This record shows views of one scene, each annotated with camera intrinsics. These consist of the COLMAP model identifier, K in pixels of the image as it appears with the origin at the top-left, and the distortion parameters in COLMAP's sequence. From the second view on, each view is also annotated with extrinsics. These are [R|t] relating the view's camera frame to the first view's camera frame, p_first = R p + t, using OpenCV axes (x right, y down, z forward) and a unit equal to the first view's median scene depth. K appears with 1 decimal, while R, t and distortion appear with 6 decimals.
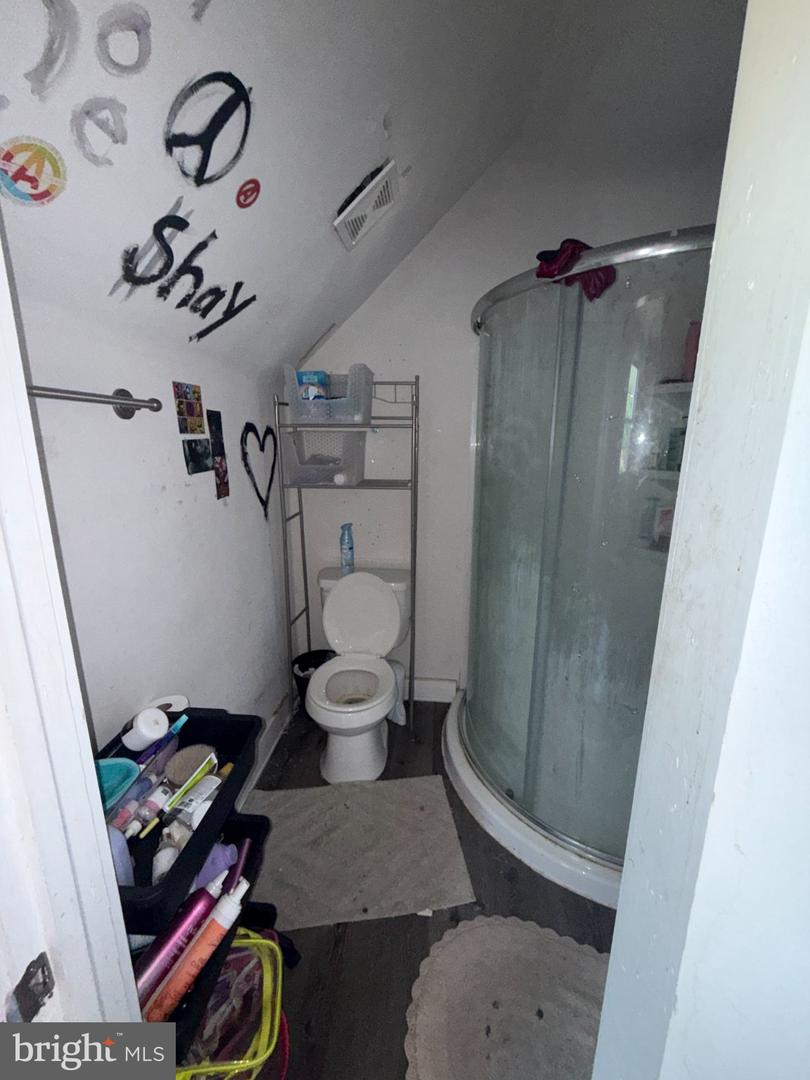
lens RADIAL K [[433.1, 0, 409.9], [0, 433.1, 539.6], [0, 0, 1]] dist [0.001043, -0.000021]
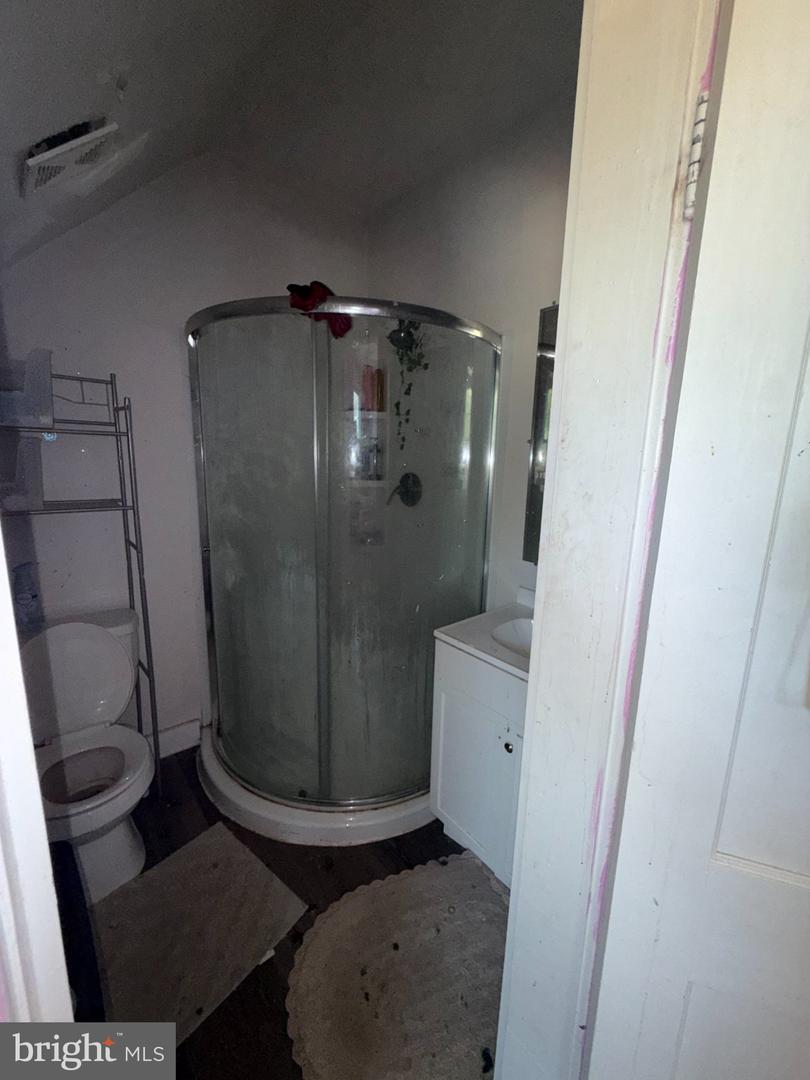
lens RADIAL K [[432.4, 0, 405.0], [0, 432.4, 540.0], [0, 0, 1]] dist [0.000649, 0.000119]
pose [[0.703961, -0.120063, 0.700017, -0.270360], [0.141039, 0.989611, 0.027898, -0.008668], [-0.696094, 0.079091, 0.713581, 0.052884]]
